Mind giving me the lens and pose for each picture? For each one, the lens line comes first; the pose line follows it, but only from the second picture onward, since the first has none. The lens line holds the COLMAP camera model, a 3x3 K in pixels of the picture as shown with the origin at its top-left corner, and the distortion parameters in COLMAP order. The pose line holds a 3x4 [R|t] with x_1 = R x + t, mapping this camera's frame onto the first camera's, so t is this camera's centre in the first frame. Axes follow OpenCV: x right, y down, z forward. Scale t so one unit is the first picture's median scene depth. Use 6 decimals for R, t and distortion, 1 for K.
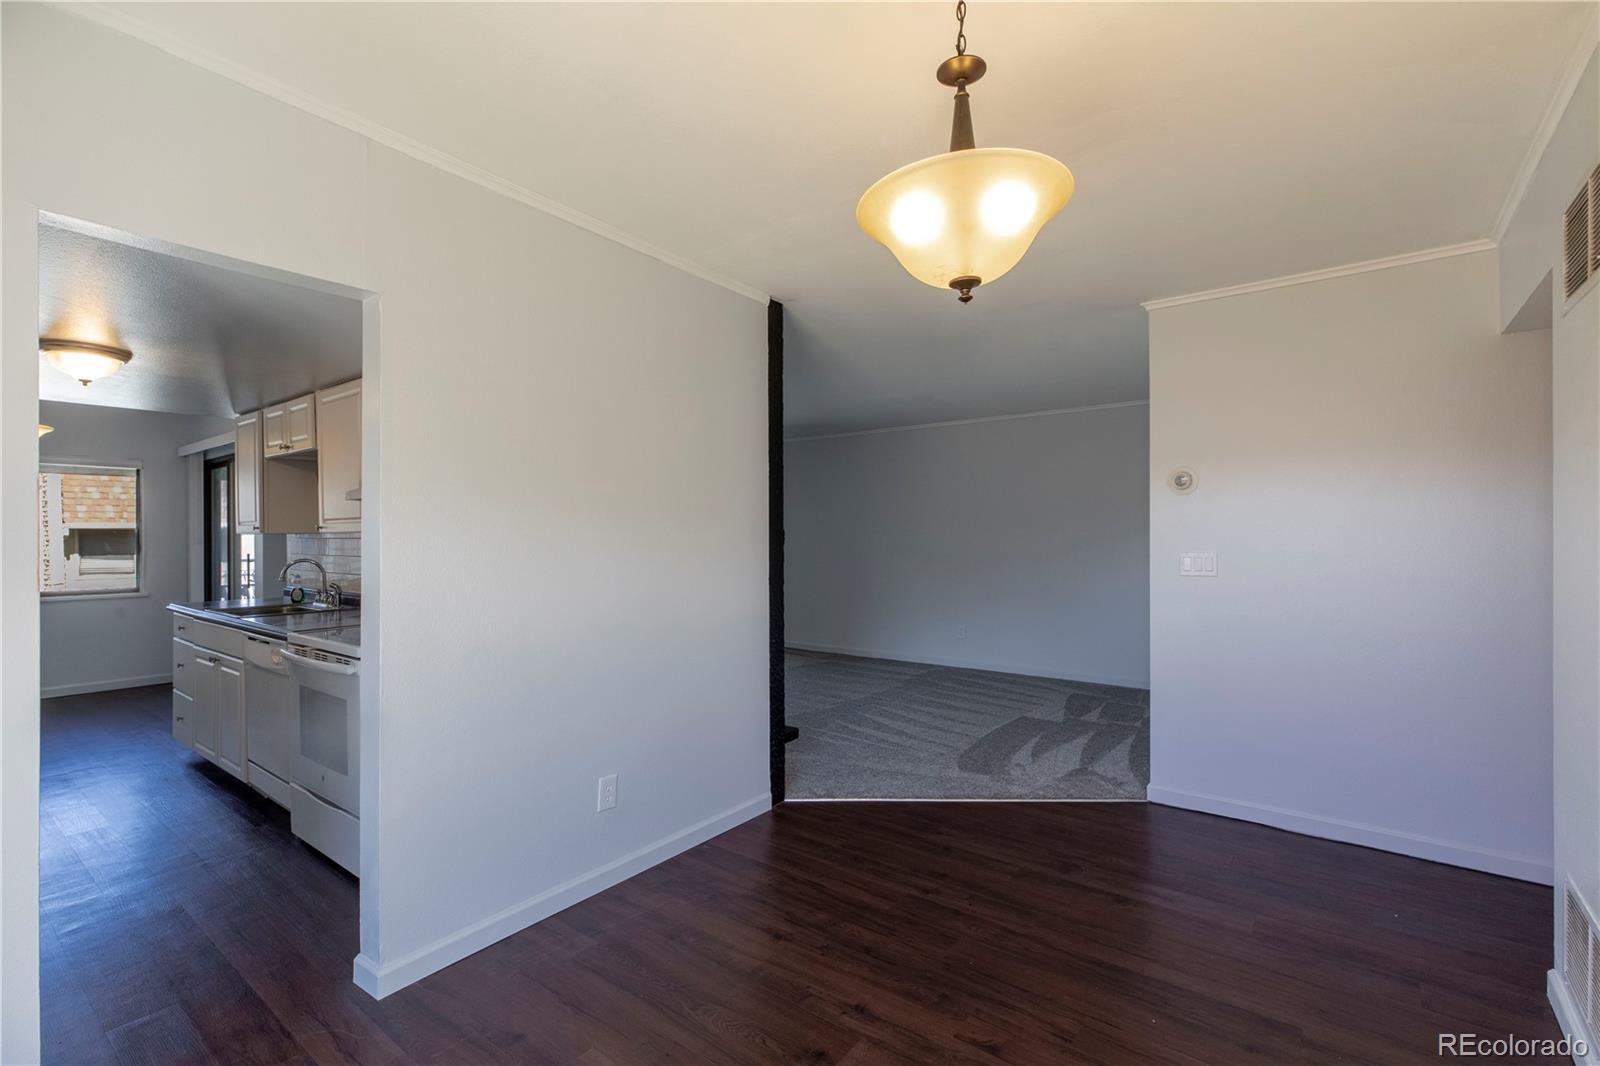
lens RADIAL K [[720.8, 0, 794.9], [0, 720.8, 530.0], [0, 0, 1]] dist [0.001569, 0.000289]
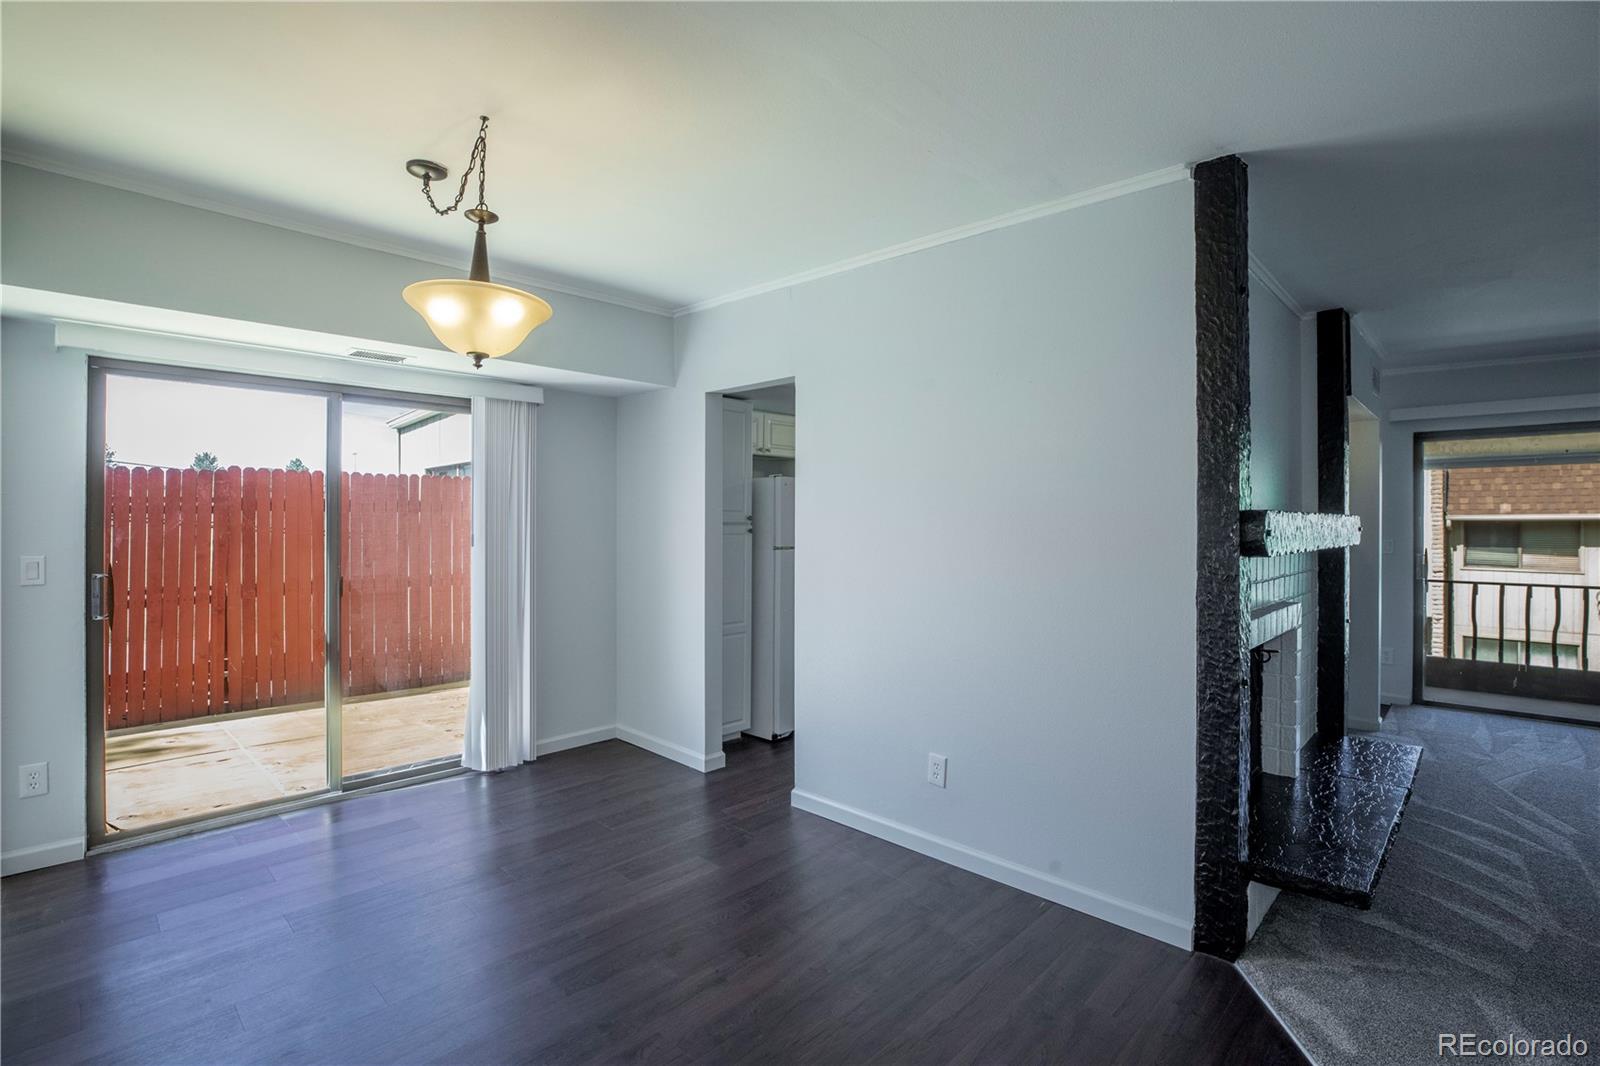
lens RADIAL K [[737.8, 0, 802.8], [0, 737.8, 517.8], [0, 0, 1]] dist [-0.016083, 0.000668]
pose [[-0.110023, -0.005393, -0.993914, 0.156953], [0.001569, 0.999983, -0.005600, -0.000980], [0.993928, -0.002175, -0.110013, 0.169854]]
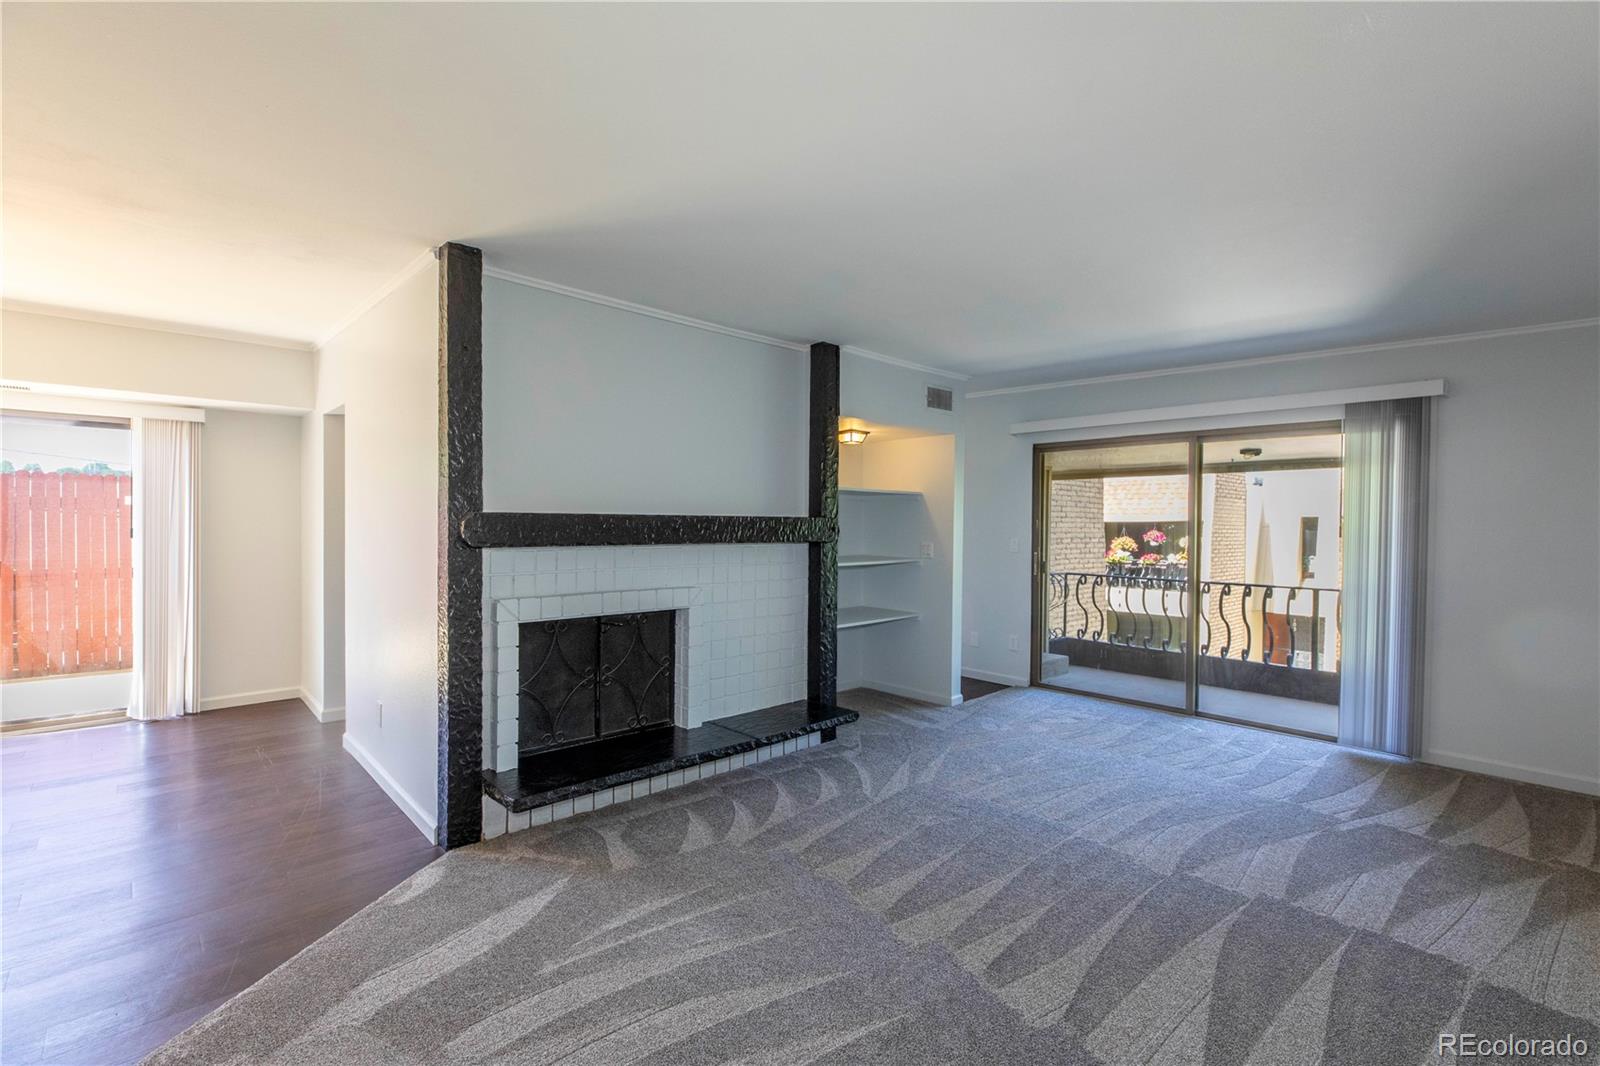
lens RADIAL K [[707.7, 0, 805.5], [0, 707.7, 528.0], [0, 0, 1]] dist [0.003398, 0.000549]
pose [[-0.155570, 0.008622, -0.987787, 0.172815], [-0.004104, 0.999948, 0.009374, -0.001302], [0.987816, 0.005512, -0.155526, 0.362833]]
